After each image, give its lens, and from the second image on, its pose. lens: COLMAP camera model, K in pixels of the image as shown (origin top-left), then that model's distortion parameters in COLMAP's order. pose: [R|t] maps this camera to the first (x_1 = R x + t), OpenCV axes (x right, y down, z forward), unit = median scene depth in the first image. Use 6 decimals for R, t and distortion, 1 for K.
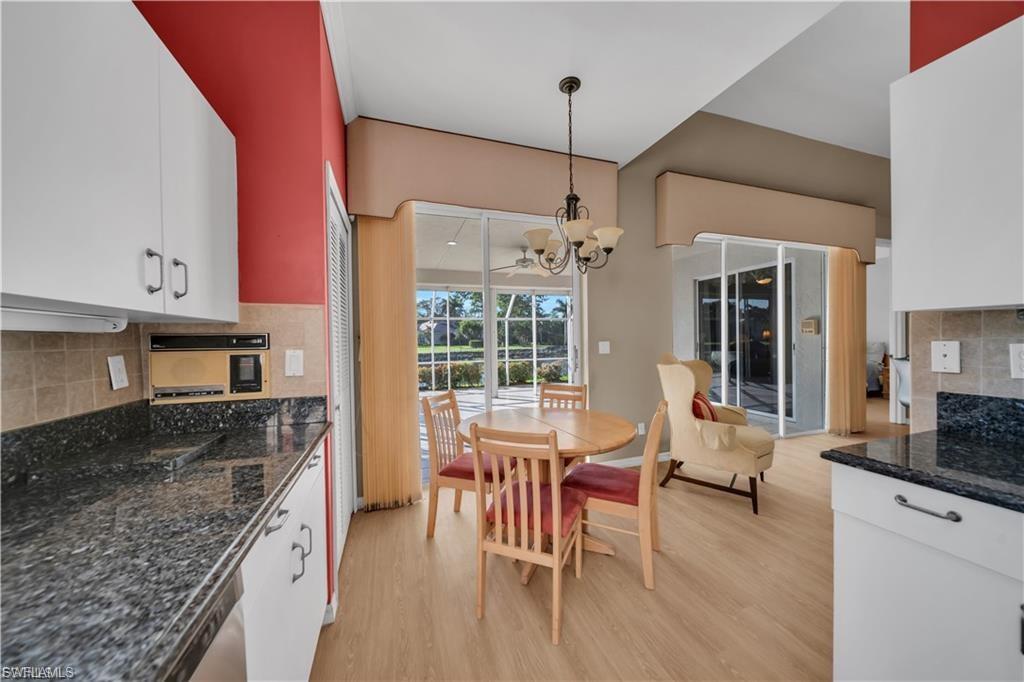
lens RADIAL K [[353.5, 0, 509.9], [0, 353.5, 343.7], [0, 0, 1]] dist [-0.000349, -0.000781]
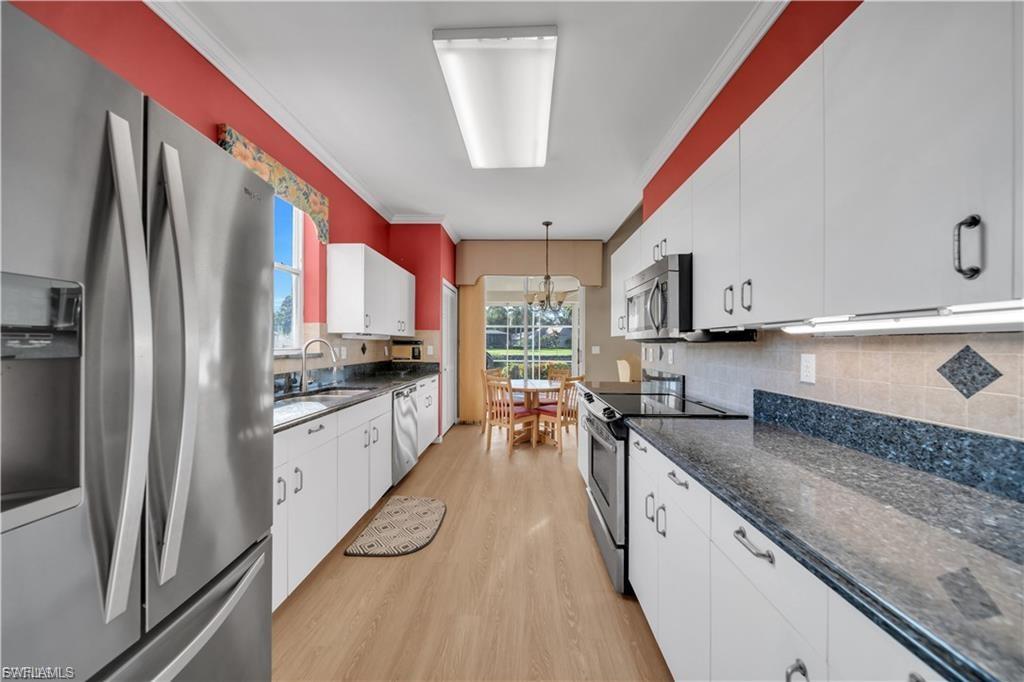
lens RADIAL K [[353.5, 0, 511.2], [0, 353.5, 343.2], [0, 0, 1]] dist [-0.000349, -0.000781]
pose [[0.935147, 0.011884, -0.354060, 1.073525], [-0.018950, 0.999684, -0.016495, 0.030772], [0.353752, 0.022134, 0.935077, -1.528910]]
